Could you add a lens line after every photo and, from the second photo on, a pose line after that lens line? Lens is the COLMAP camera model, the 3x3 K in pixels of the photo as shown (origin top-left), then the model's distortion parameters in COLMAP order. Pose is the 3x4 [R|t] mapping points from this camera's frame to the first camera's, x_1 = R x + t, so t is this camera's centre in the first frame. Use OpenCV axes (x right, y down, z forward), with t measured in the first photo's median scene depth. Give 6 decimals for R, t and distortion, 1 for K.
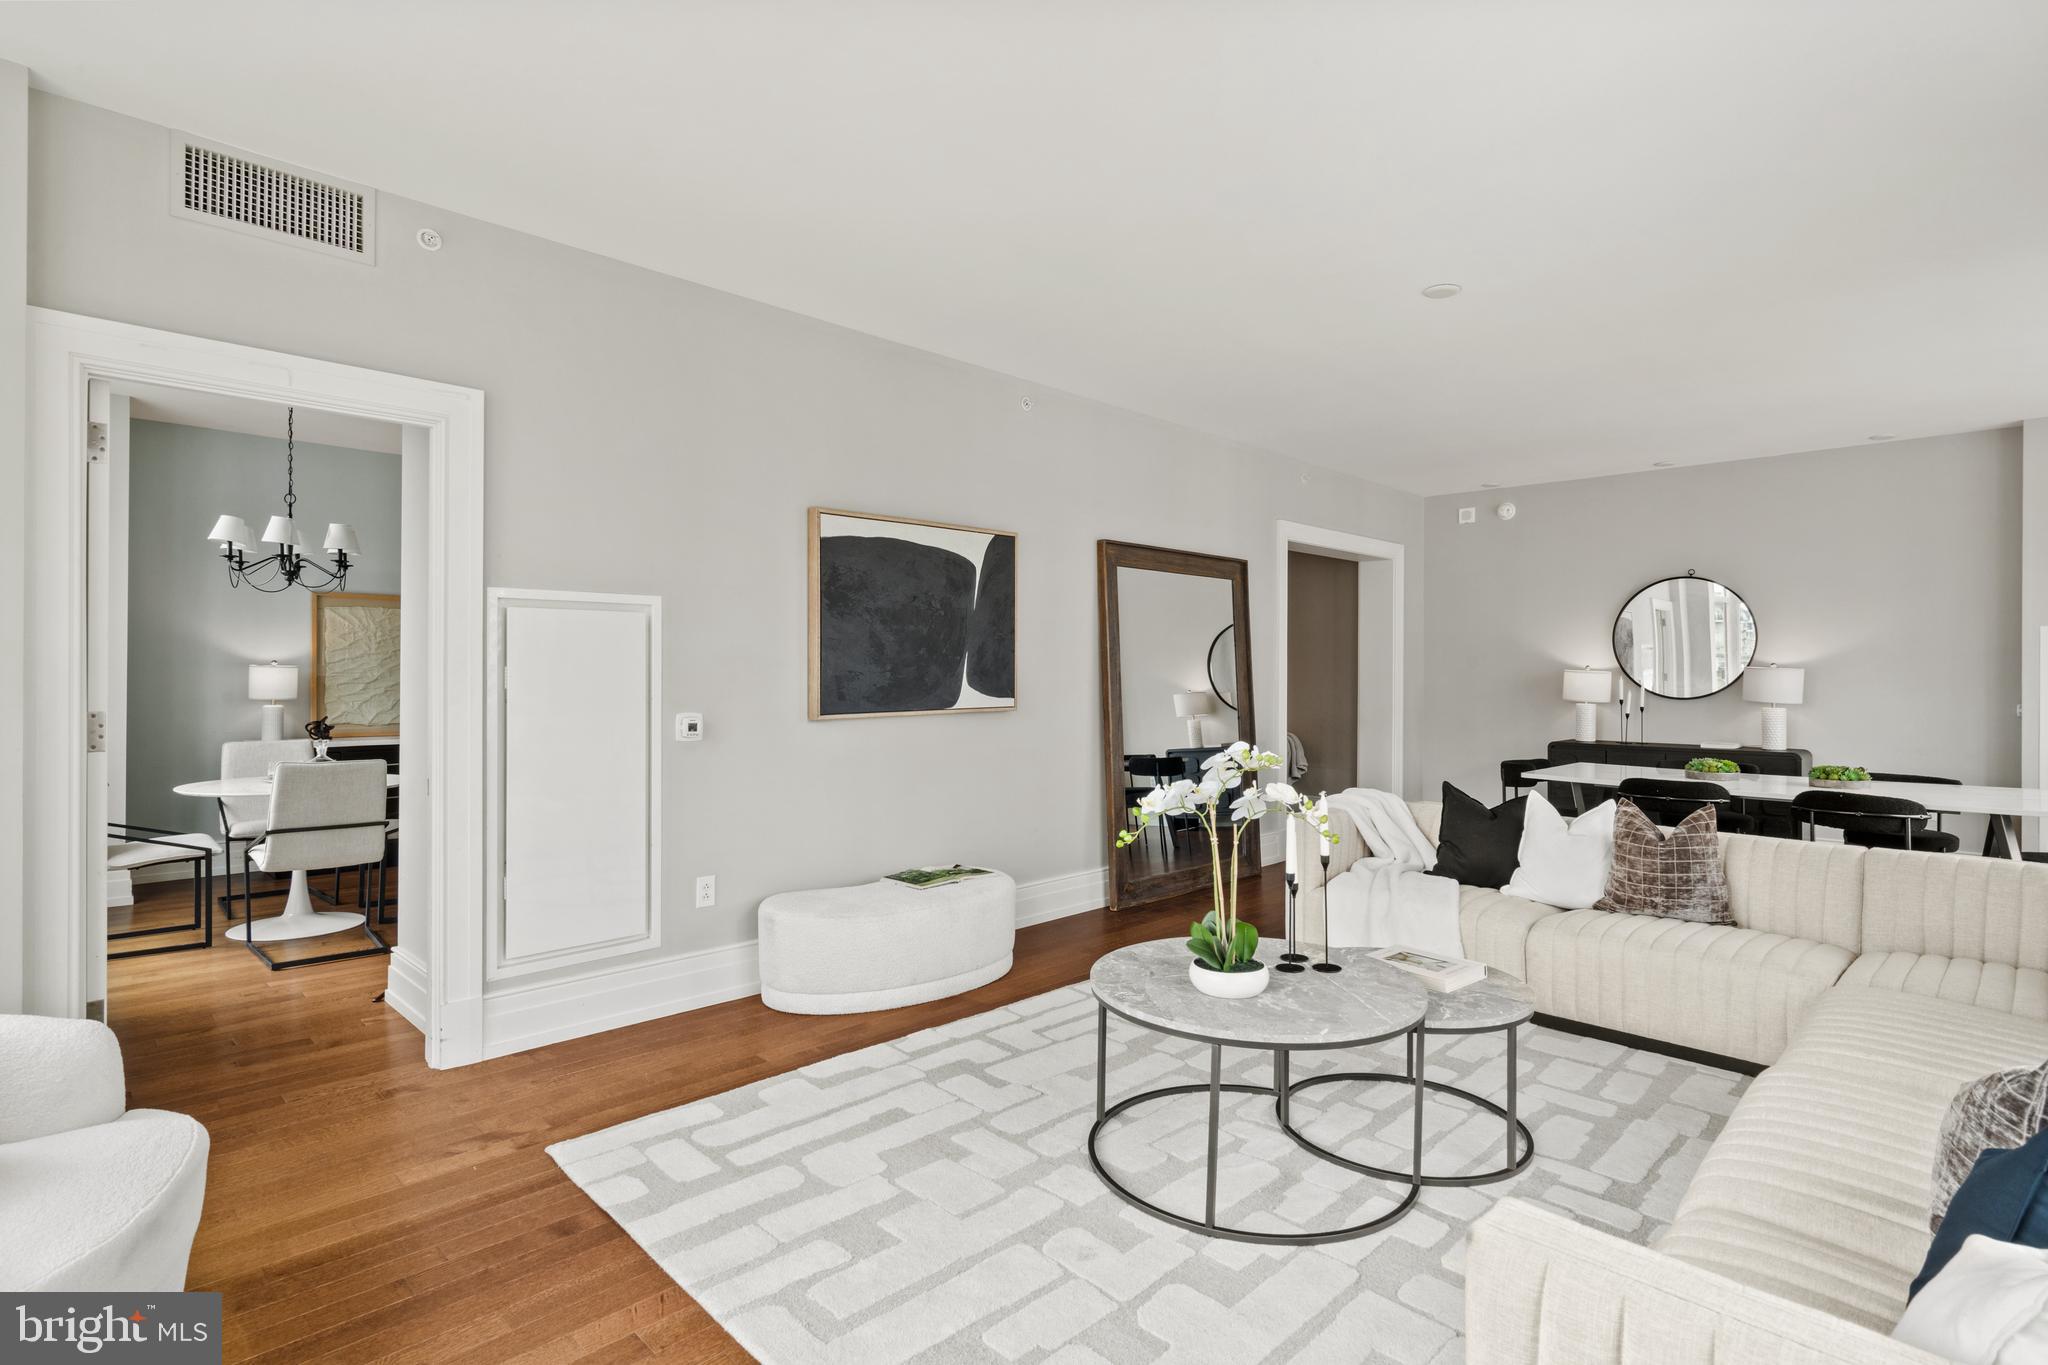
lens RADIAL K [[1024.8, 0, 997.1], [0, 1024.8, 674.0], [0, 0, 1]] dist [0.005000, 0.001697]
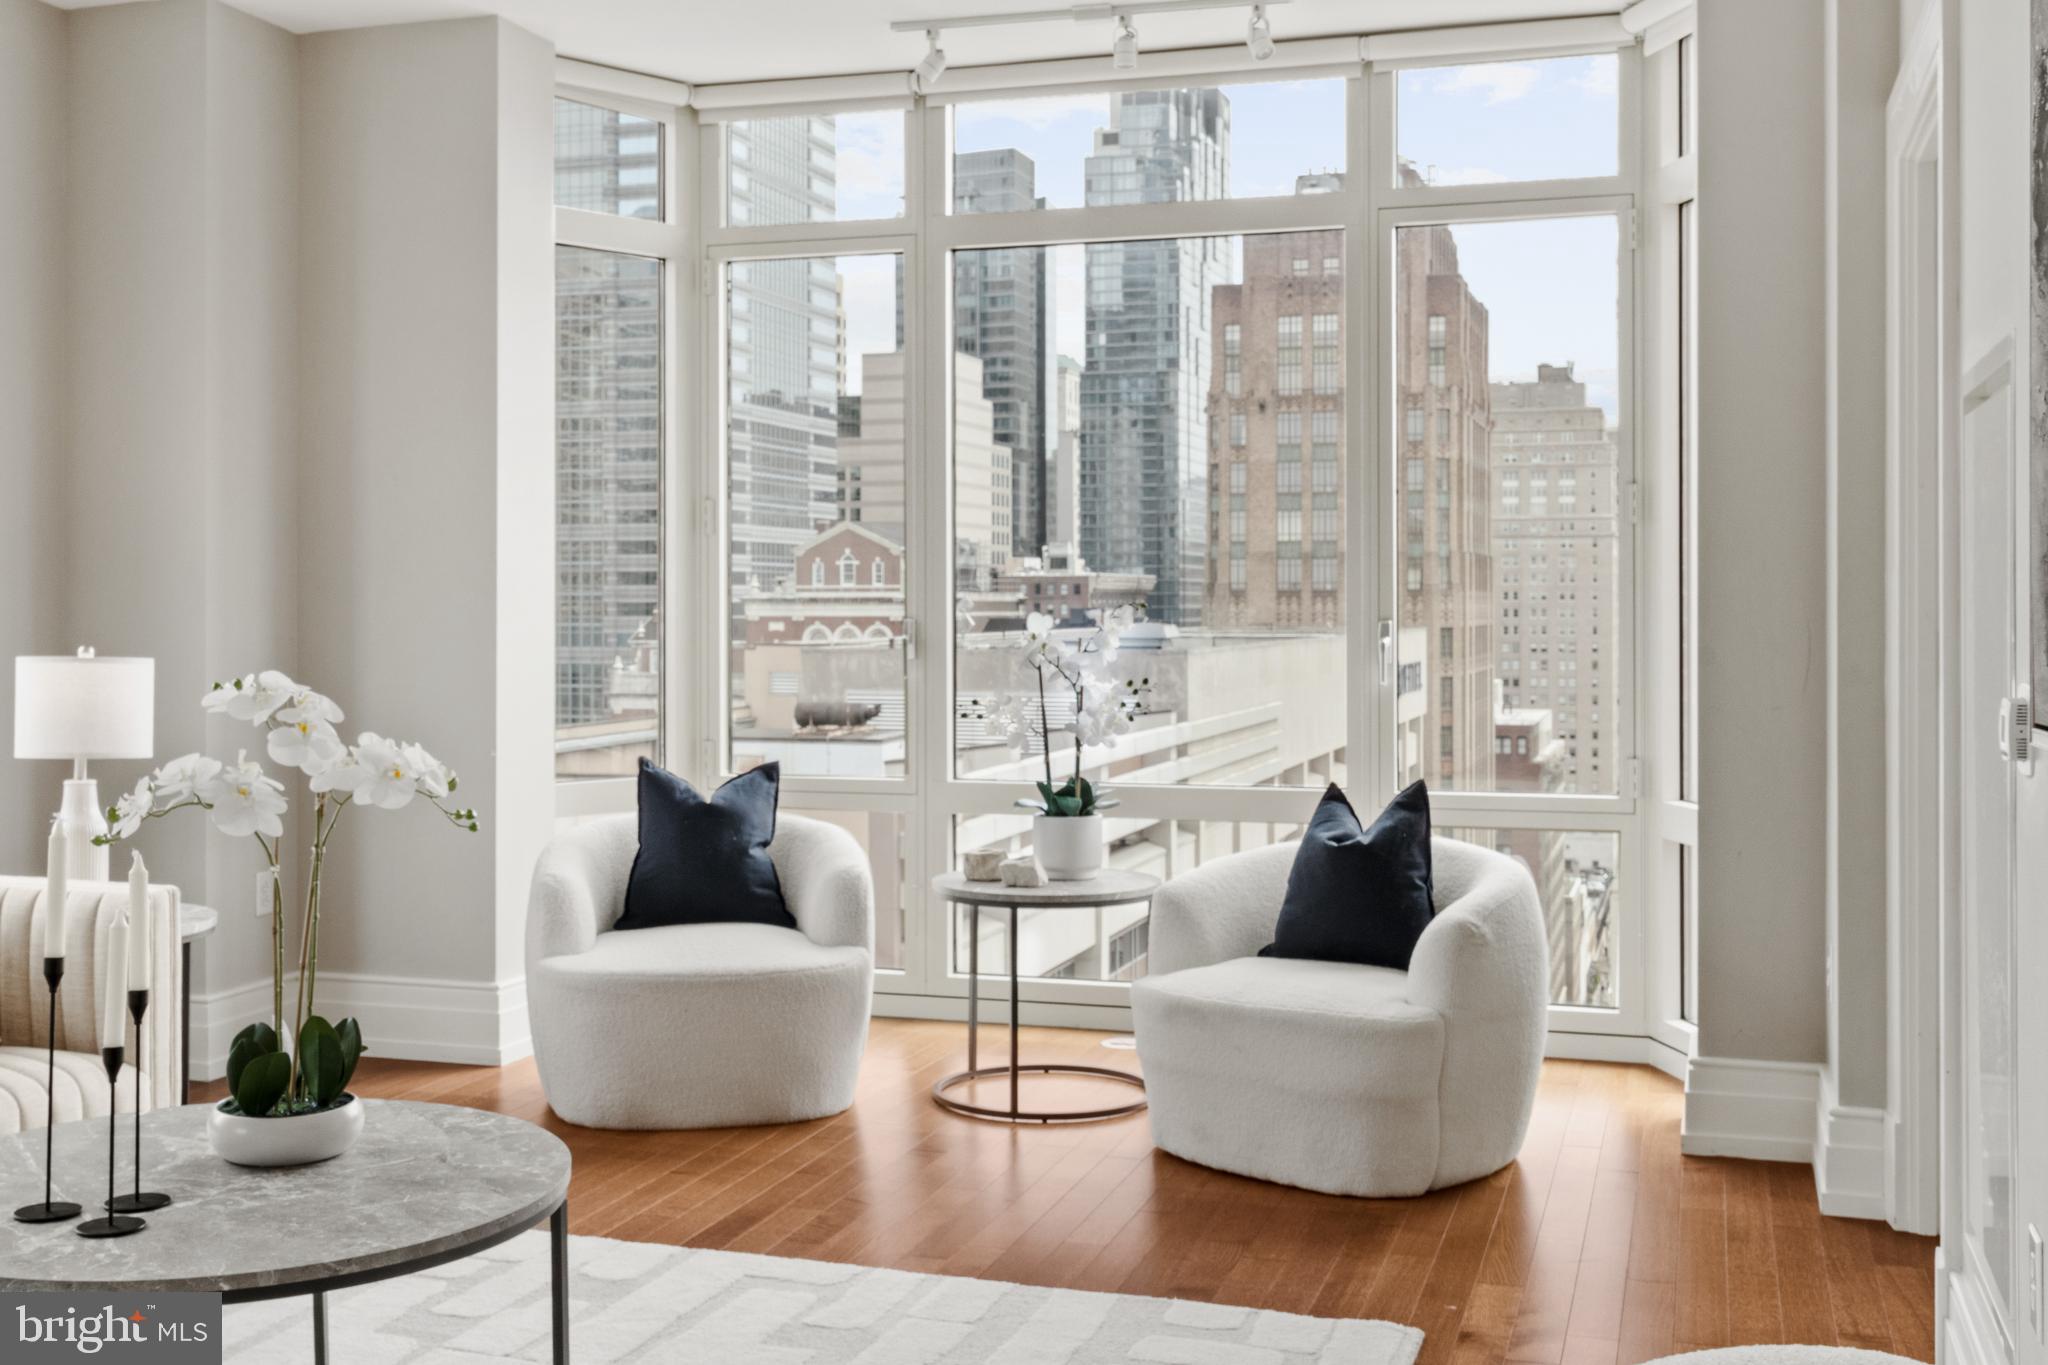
lens RADIAL K [[2209.6, 0, 1021.2], [0, 2209.6, 598.7], [0, 0, 1]] dist [0.010371, 0.000000]
pose [[-0.879938, -0.004978, -0.475063, 0.265183], [-0.005170, 0.999986, -0.000903, 0.014293], [0.475061, 0.001661, -0.879951, 1.326324]]
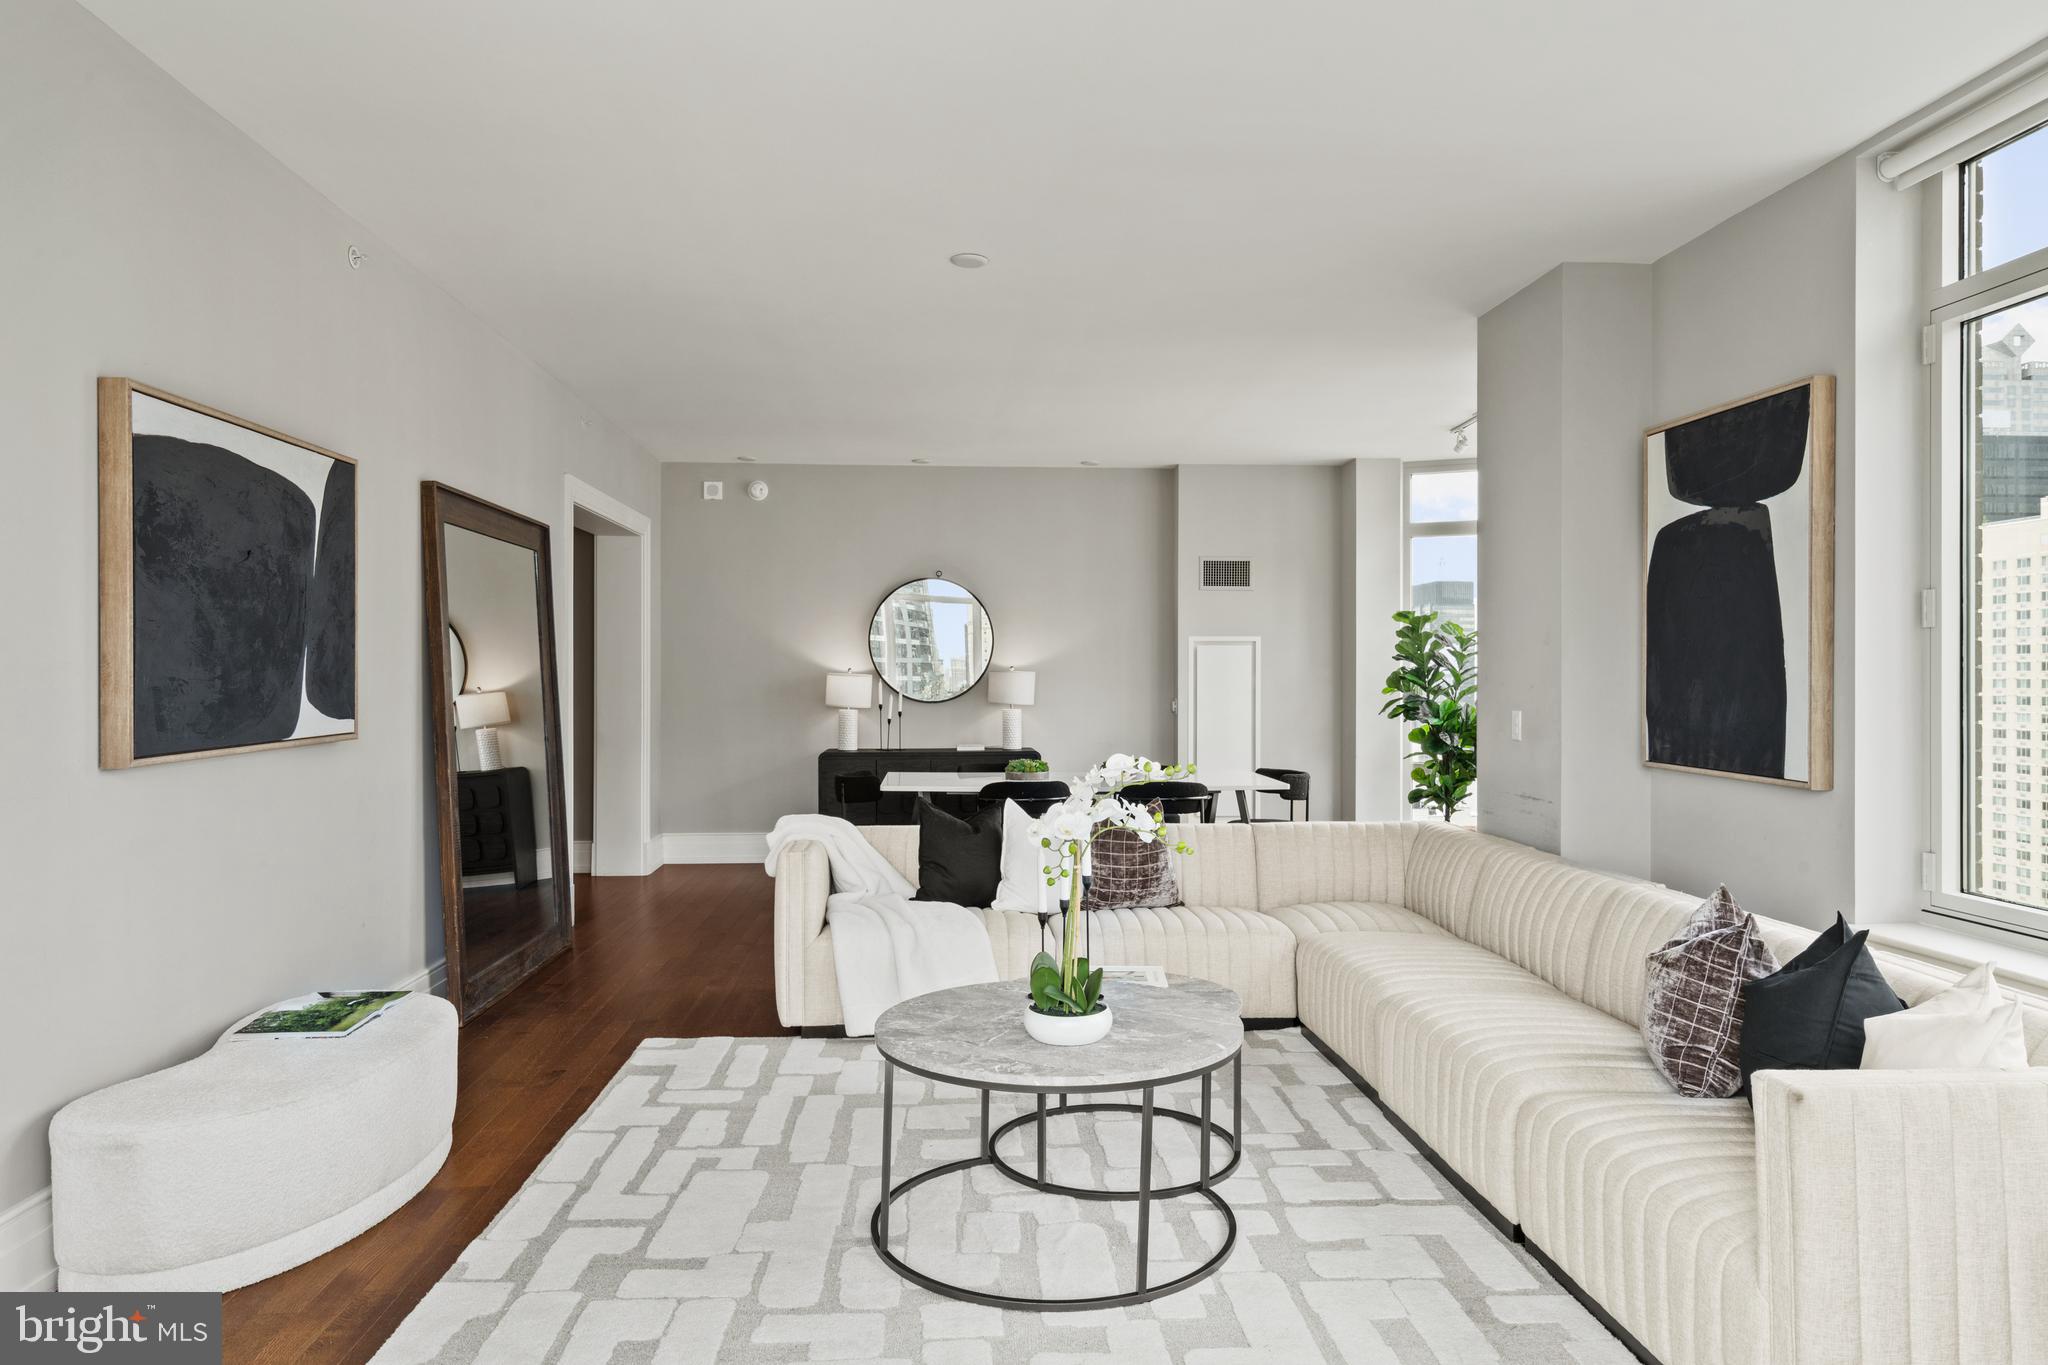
lens RADIAL K [[1334.0, 0, 1034.0], [0, 1334.0, 678.9], [0, 0, 1]] dist [0.009447, -0.002762]
pose [[0.645659, -0.005878, 0.763603, -0.406313], [0.005802, 0.999979, 0.002791, -0.001849], [-0.763604, 0.002629, 0.645680, 0.171435]]
